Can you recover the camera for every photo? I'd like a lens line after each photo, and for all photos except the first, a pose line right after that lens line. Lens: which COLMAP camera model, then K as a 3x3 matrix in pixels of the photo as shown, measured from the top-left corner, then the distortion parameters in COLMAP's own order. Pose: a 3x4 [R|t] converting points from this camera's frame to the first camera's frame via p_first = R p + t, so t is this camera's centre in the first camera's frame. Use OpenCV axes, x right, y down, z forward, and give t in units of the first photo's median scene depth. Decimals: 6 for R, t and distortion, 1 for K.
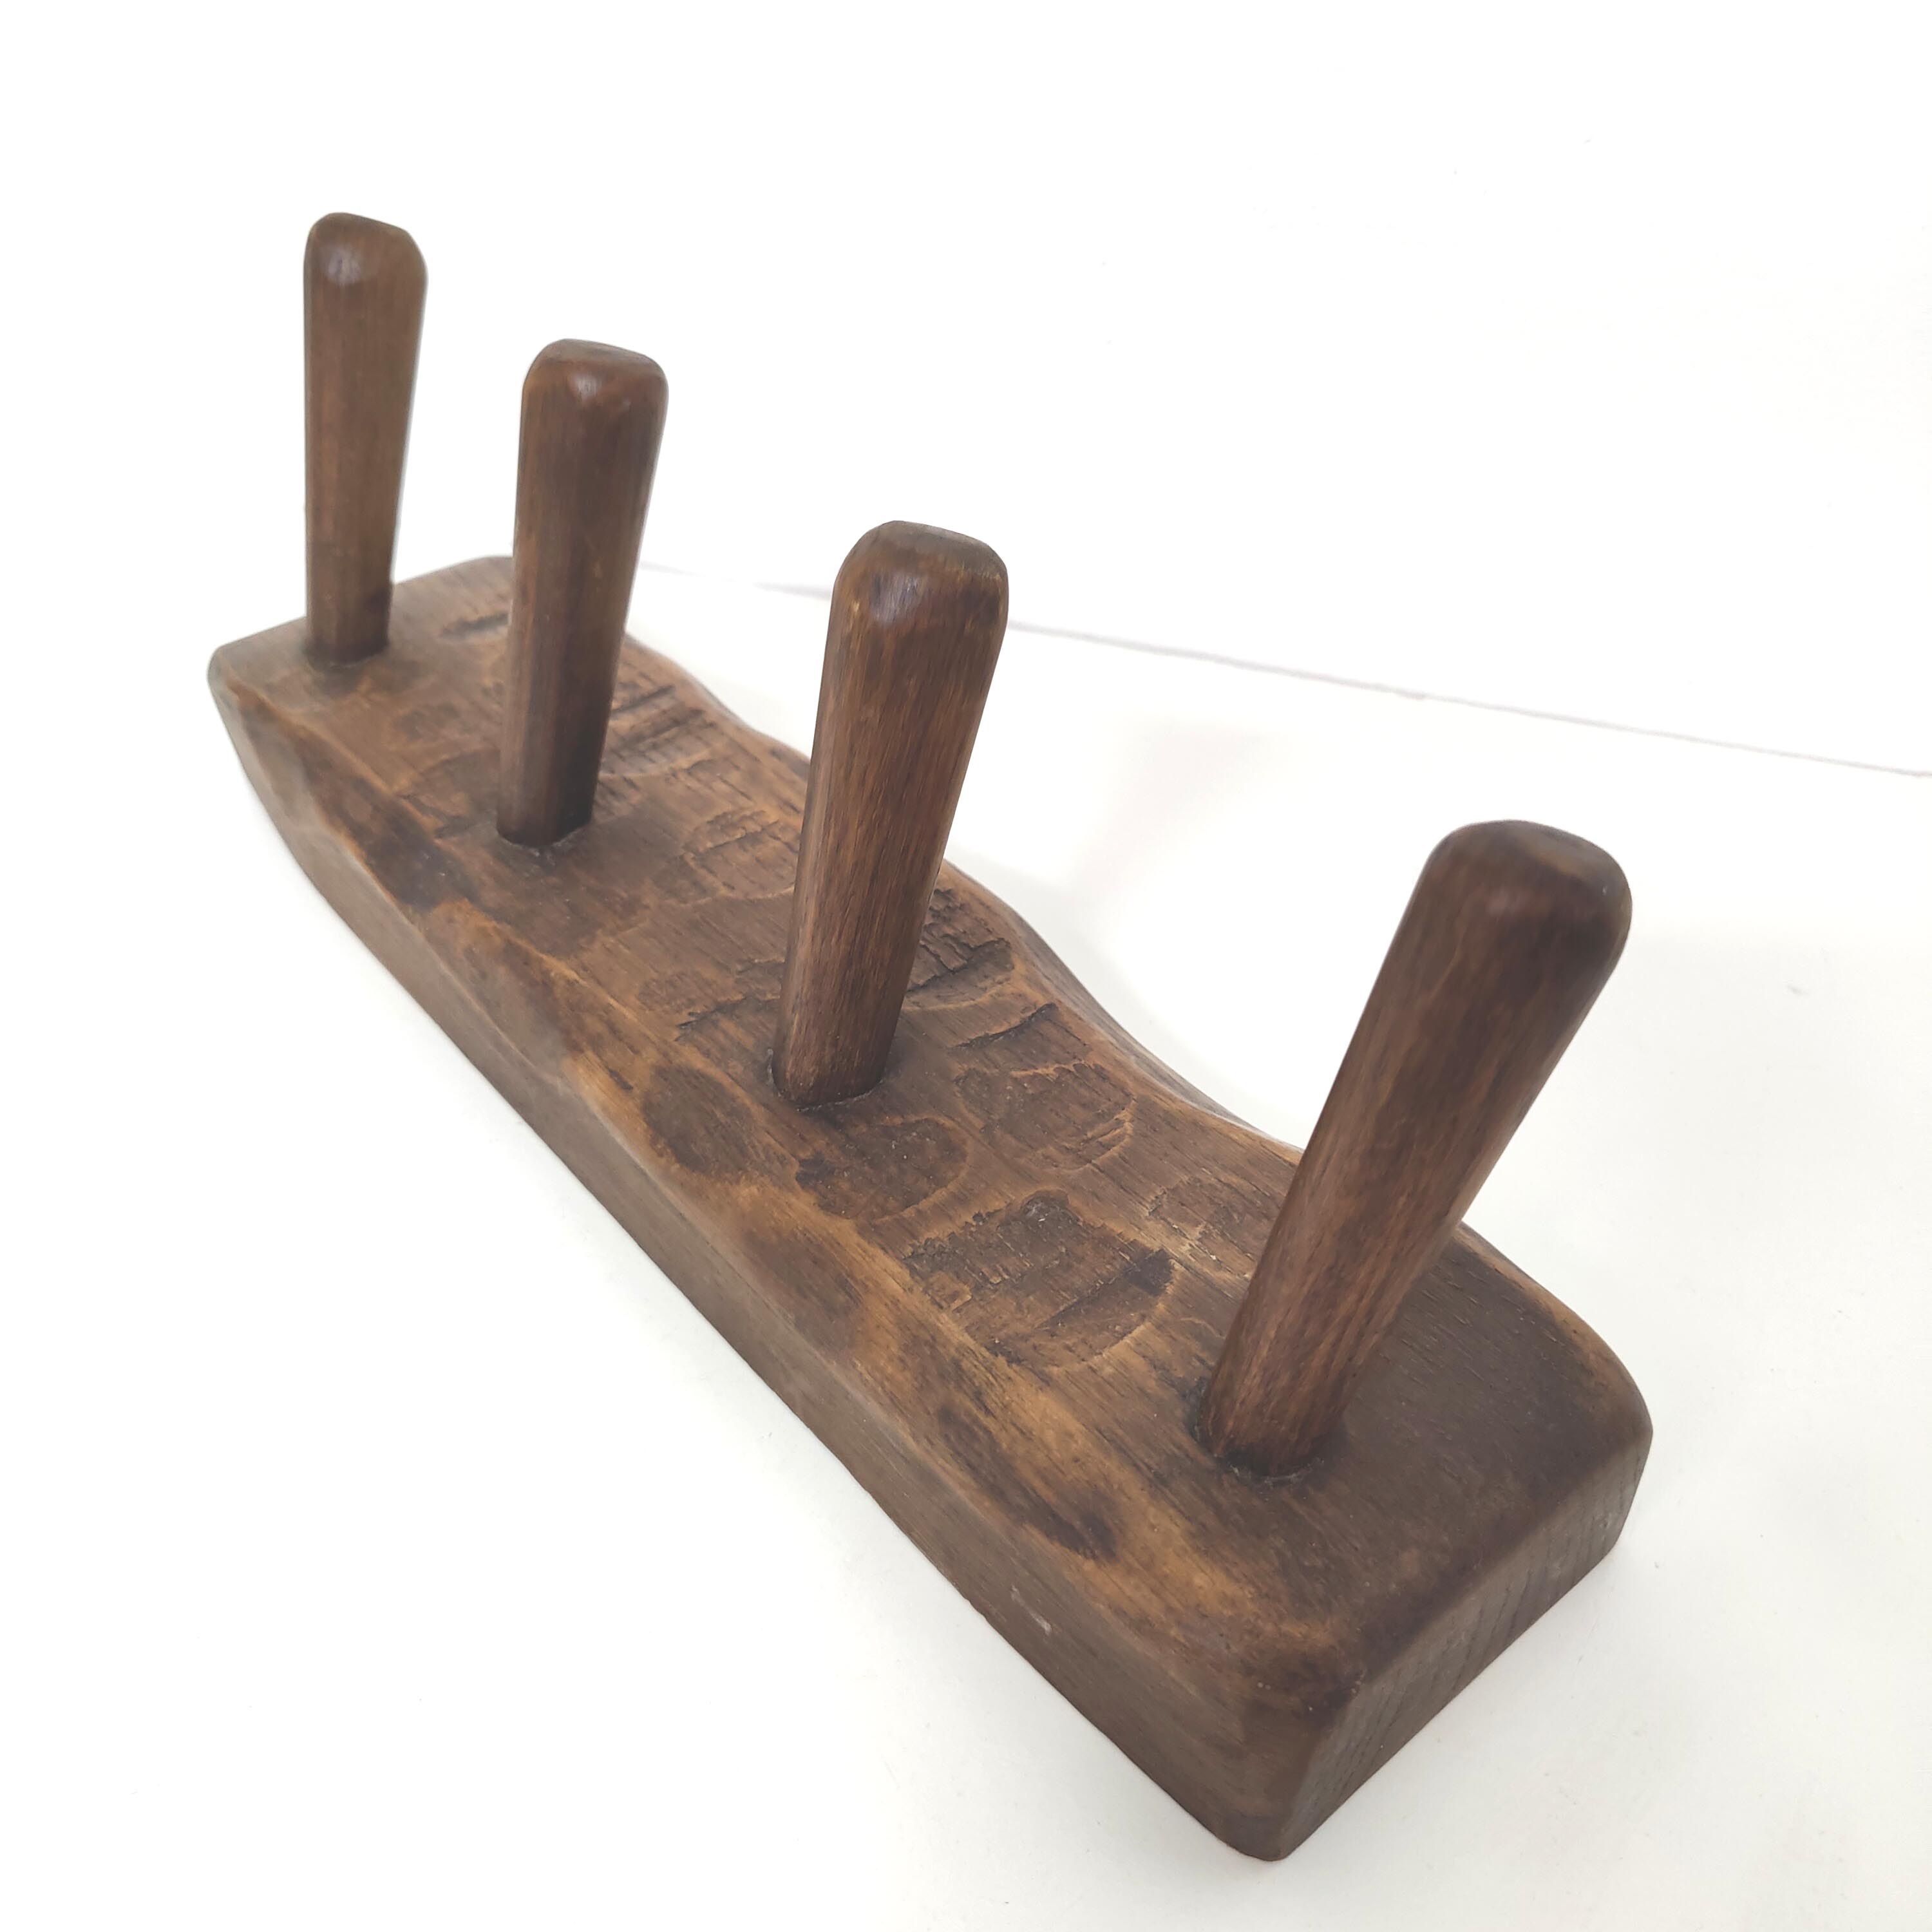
lens RADIAL K [[1885.4, 0, 966.0], [0, 1885.4, 966.0], [0, 0, 1]] dist [-0.005545, 0.001619]
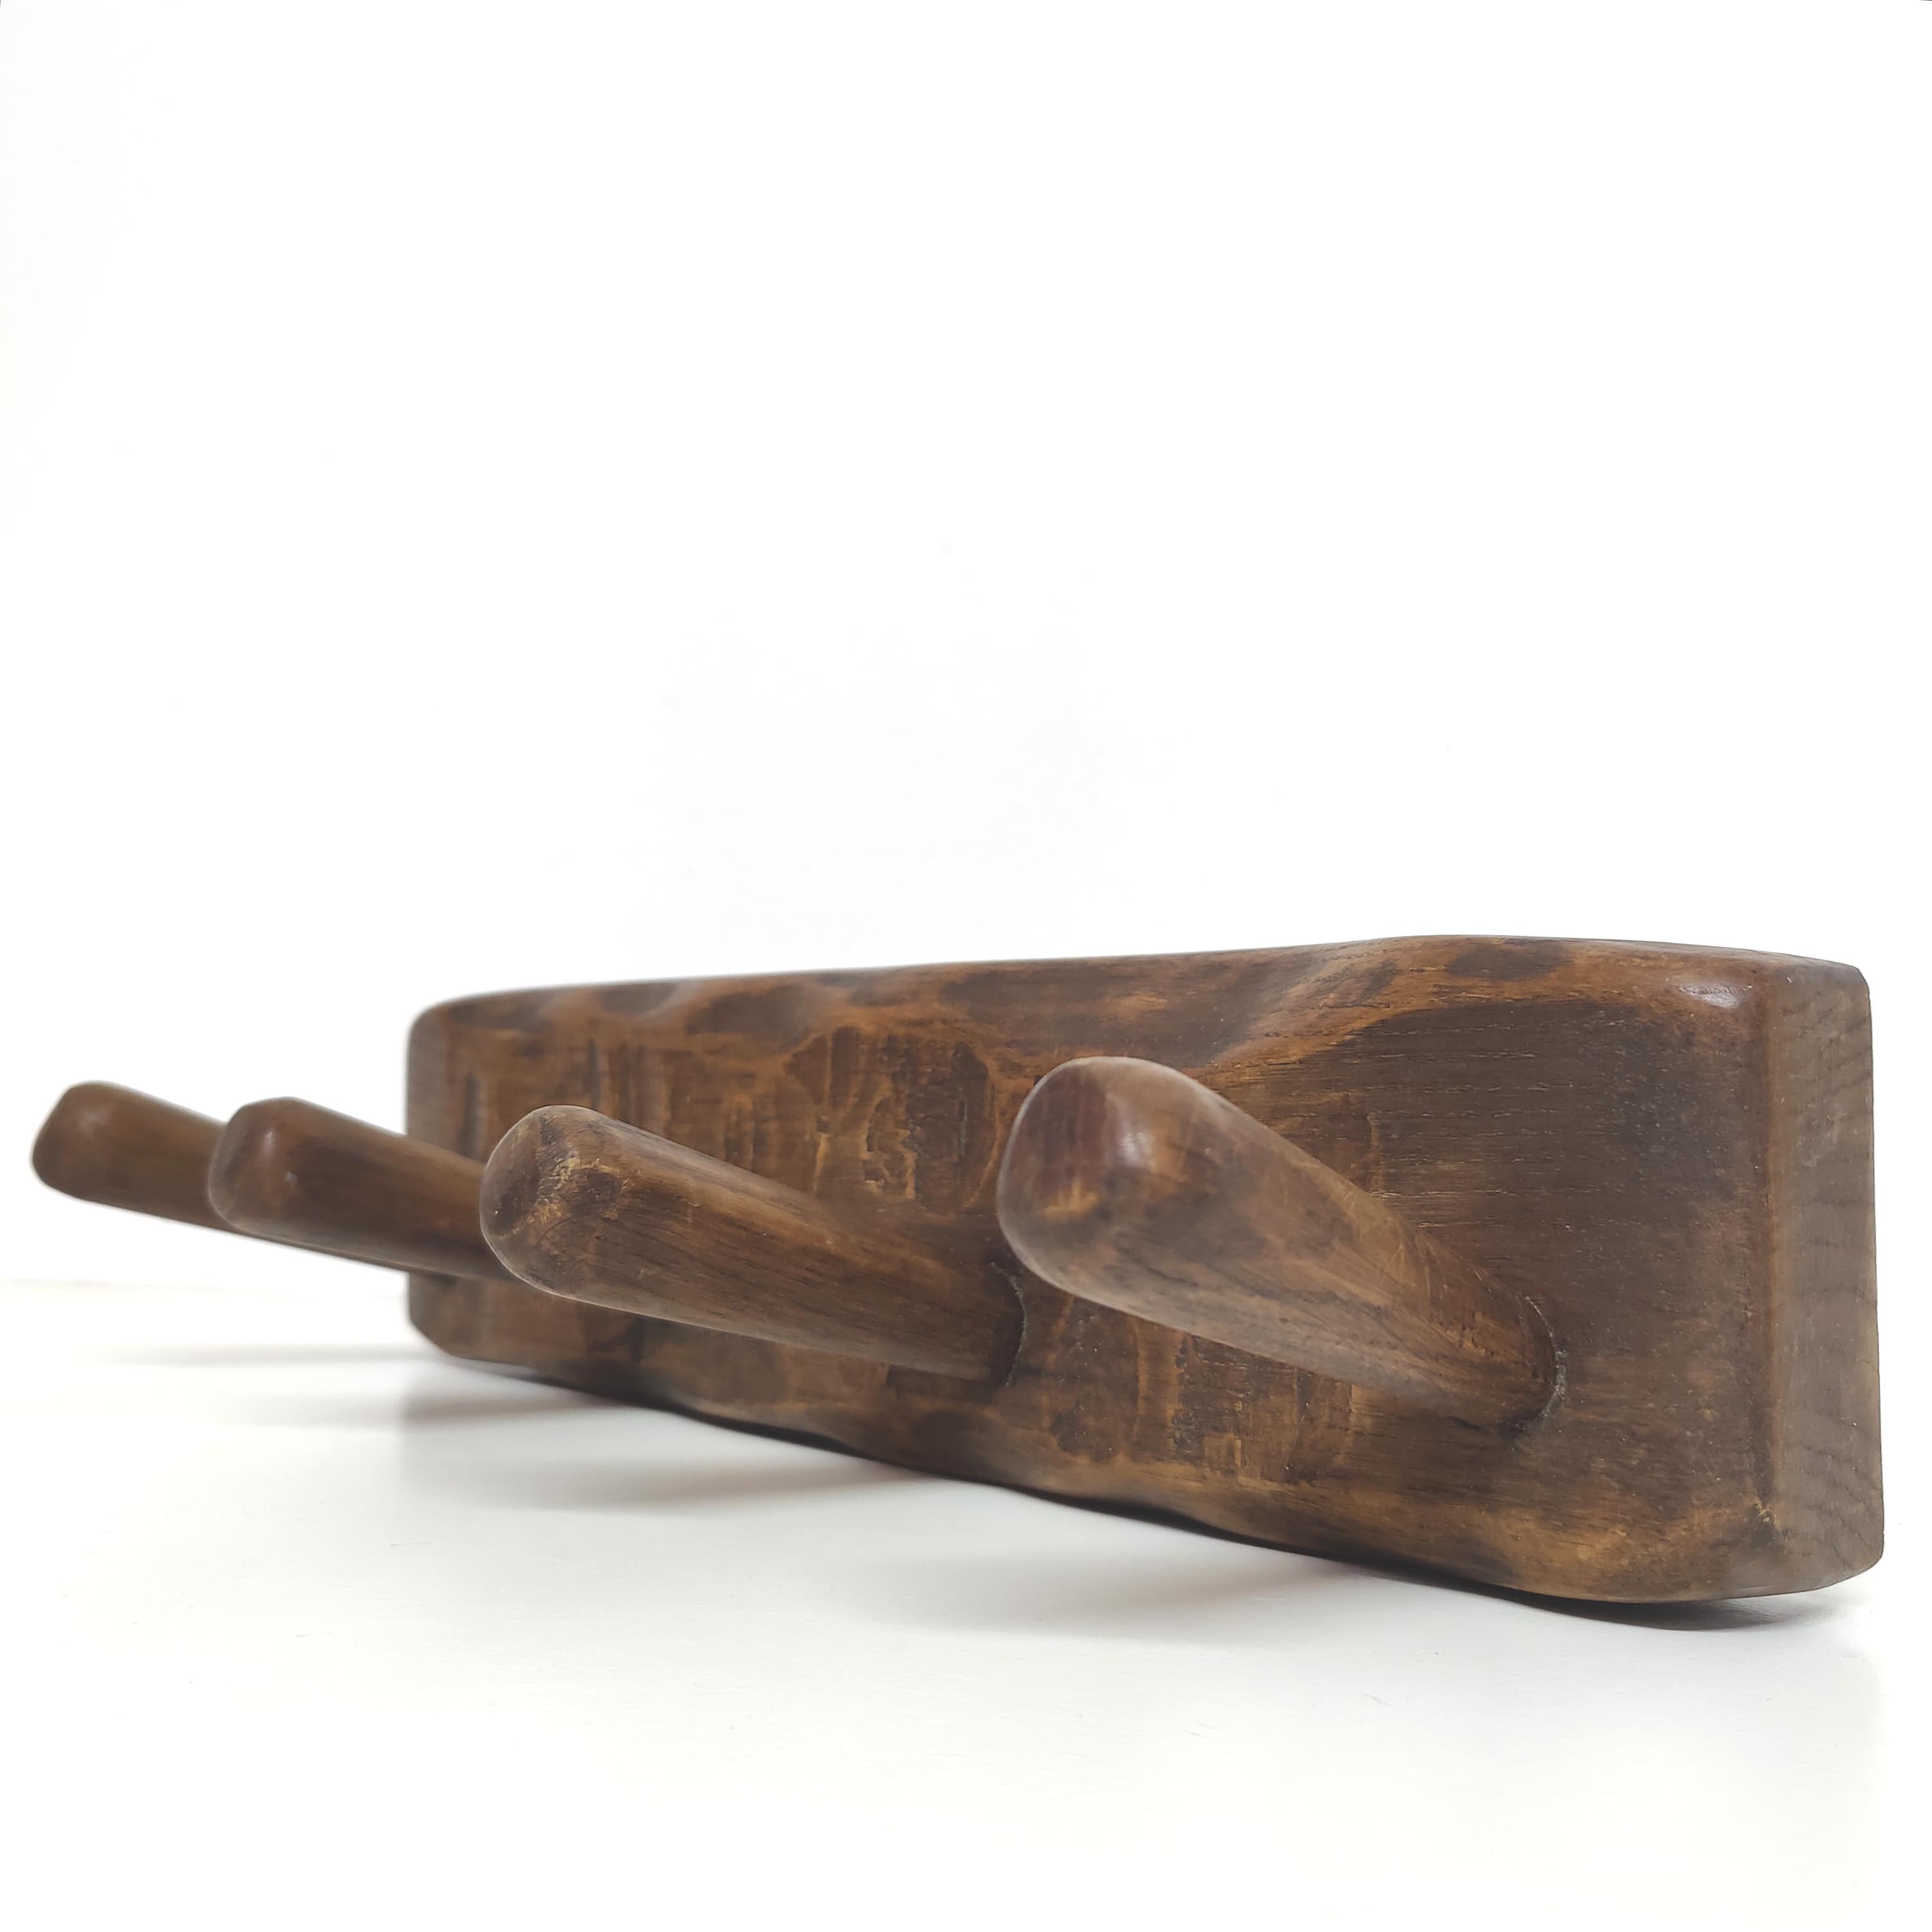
lens RADIAL K [[2016.5, 0, 967.9], [0, 2016.5, 1009.1], [0, 0, 1]] dist [0.000488, -0.001209]
pose [[0.439924, -0.785957, -0.434441, 0.551590], [0.895994, 0.416747, 0.153355, -0.199660], [0.060522, -0.456721, 0.887549, 0.149117]]
